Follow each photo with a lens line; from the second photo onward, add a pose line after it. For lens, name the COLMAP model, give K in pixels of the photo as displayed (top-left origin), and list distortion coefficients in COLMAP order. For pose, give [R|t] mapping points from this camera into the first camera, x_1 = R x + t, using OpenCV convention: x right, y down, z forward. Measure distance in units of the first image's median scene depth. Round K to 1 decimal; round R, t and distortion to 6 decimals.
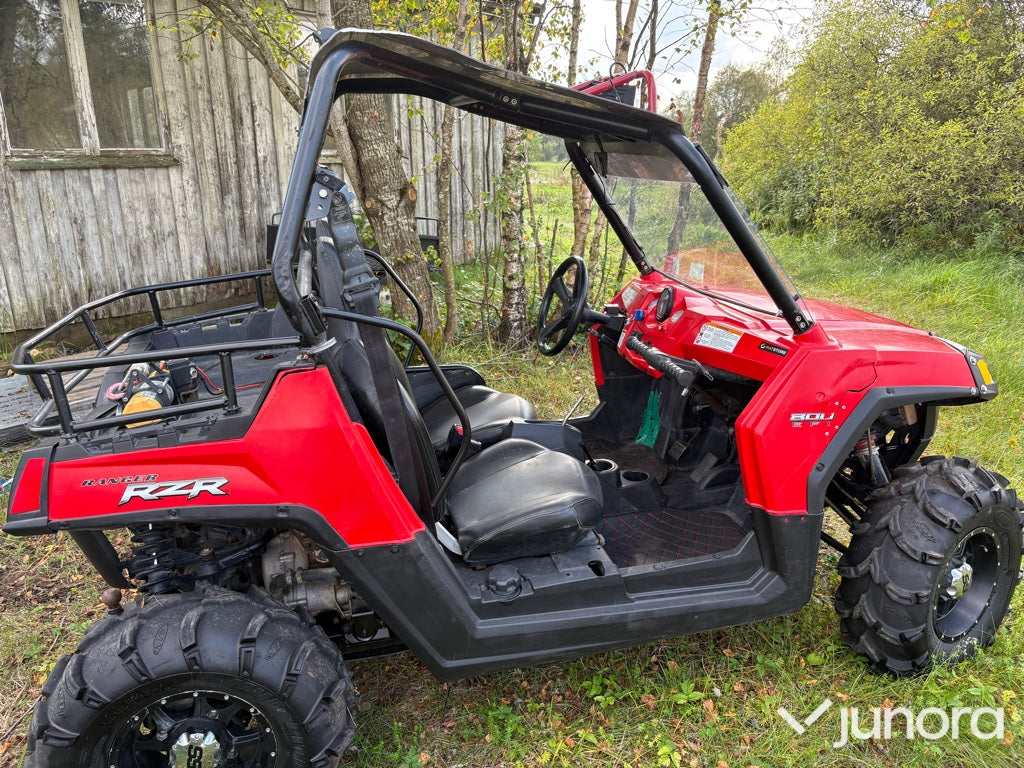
lens RADIAL K [[776.0, 0, 516.8], [0, 776.0, 386.4], [0, 0, 1]] dist [0.041636, -0.045998]
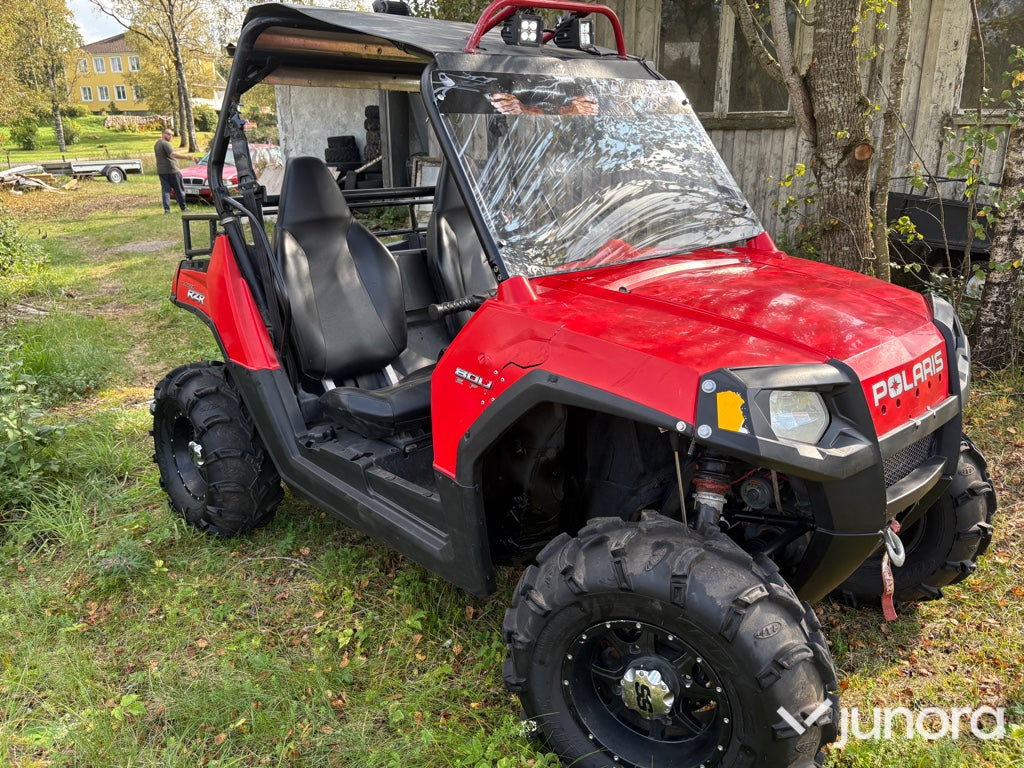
lens RADIAL K [[778.5, 0, 506.5], [0, 778.5, 393.8], [0, 0, 1]] dist [0.018738, -0.007626]
pose [[0.490164, 0.276520, -0.826605, 1.048124], [-0.243660, 0.954005, 0.174653, -0.100228], [0.836881, 0.115802, 0.534996, 0.511618]]
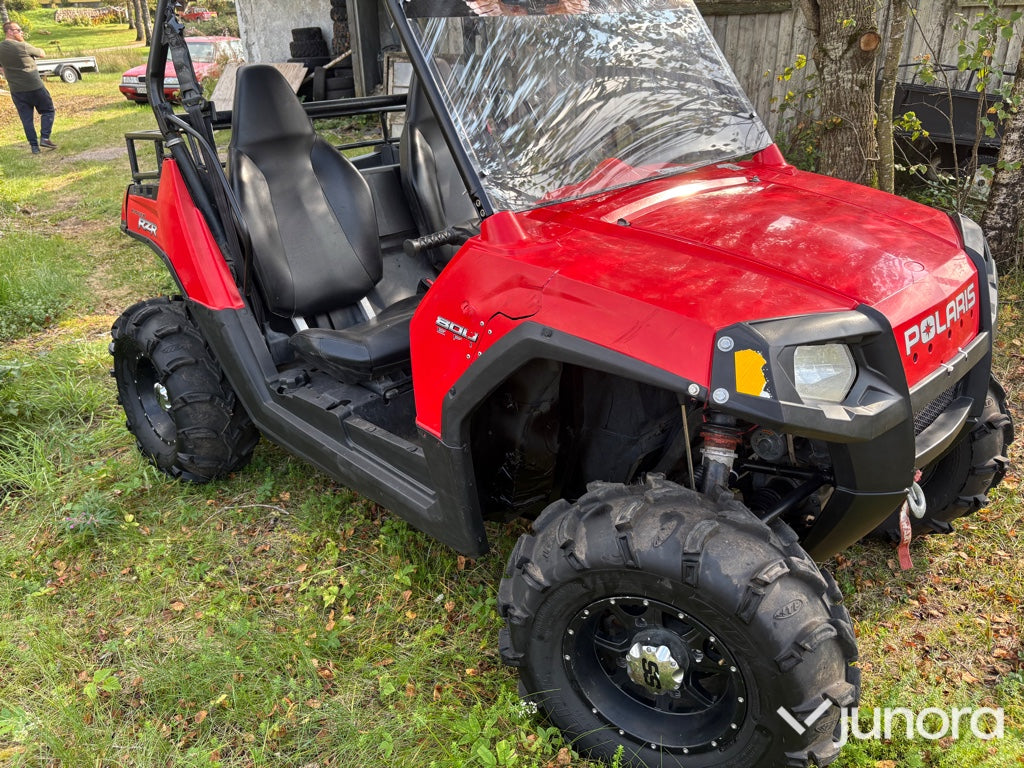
lens RADIAL K [[777.1, 0, 512.0], [0, 777.1, 384.0], [0, 0, 1]] dist [0.032607, -0.039490]
pose [[0.519201, 0.355737, -0.777098, 0.962277], [-0.223550, 0.934128, 0.278261, -0.130822], [0.824897, 0.029247, 0.564526, 0.550807]]
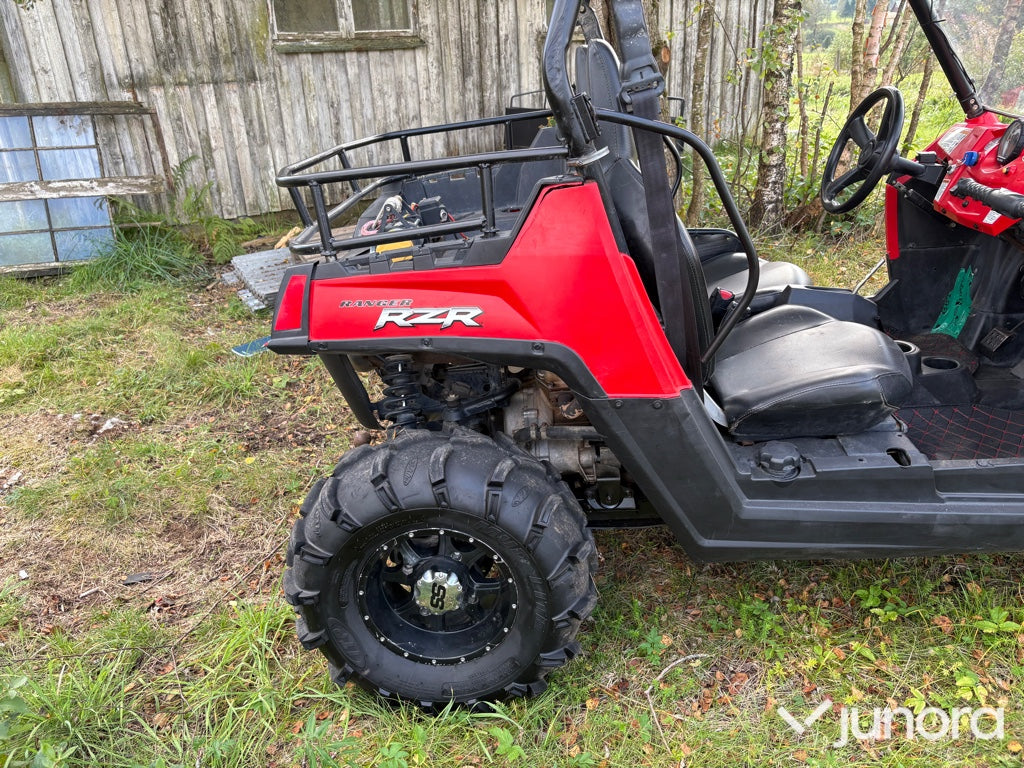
lens RADIAL K [[777.1, 0, 503.9], [0, 777.1, 389.2], [0, 0, 1]] dist [0.040293, -0.046033]
pose [[0.956389, 0.078351, -0.281390, -0.062472], [-0.044894, 0.991336, 0.123443, 0.074570], [0.288624, -0.105427, 0.951620, 0.099408]]
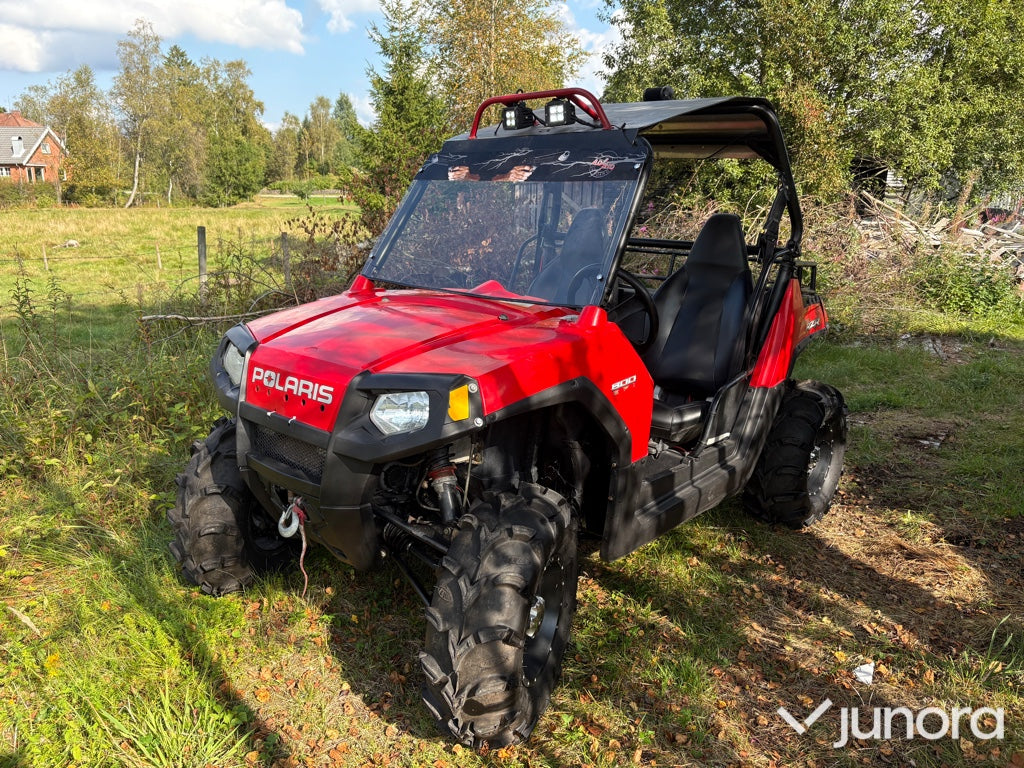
lens RADIAL K [[777.1, 0, 512.0], [0, 777.1, 384.0], [0, 0, 1]] dist [0.032607, -0.039490]
pose [[-0.809151, 0.147654, -0.568747, 0.934719], [-0.173277, 0.864914, 0.471062, -0.600441], [0.561471, 0.479711, -0.674261, 2.099053]]
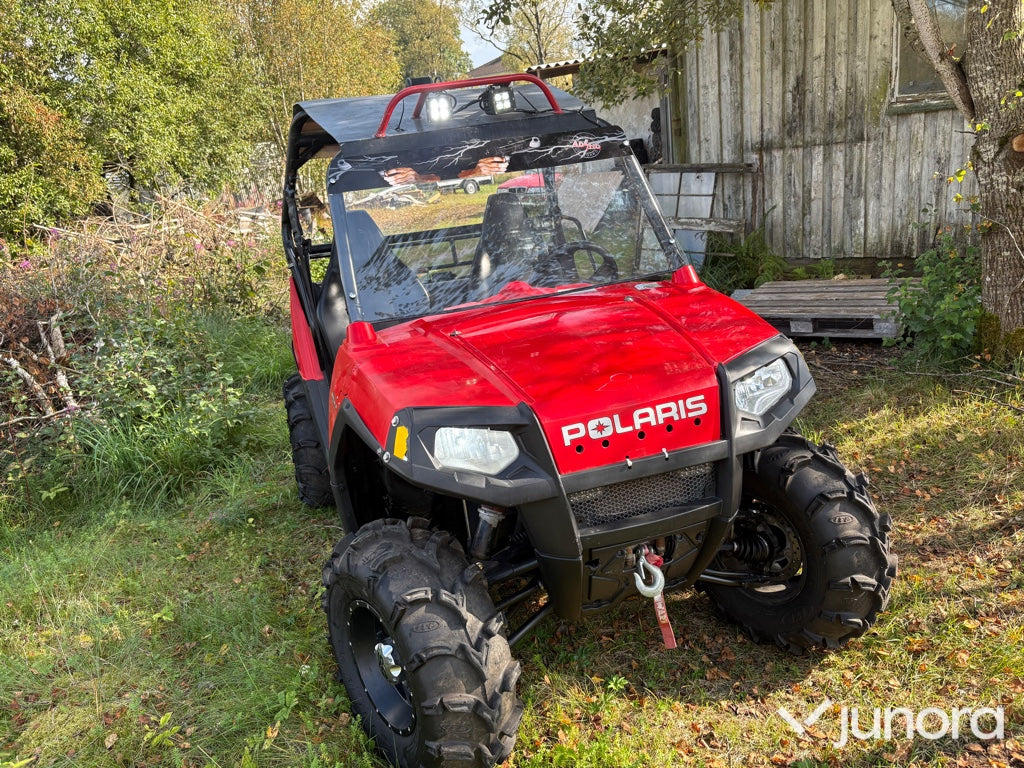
lens RADIAL K [[777.1, 0, 512.0], [0, 777.1, 384.0], [0, 0, 1]] dist [0.032607, -0.039490]
pose [[0.076840, 0.290262, -0.953857, 1.370162], [-0.182716, 0.944584, 0.272721, -0.318099], [0.980158, 0.153330, 0.125617, 1.023139]]
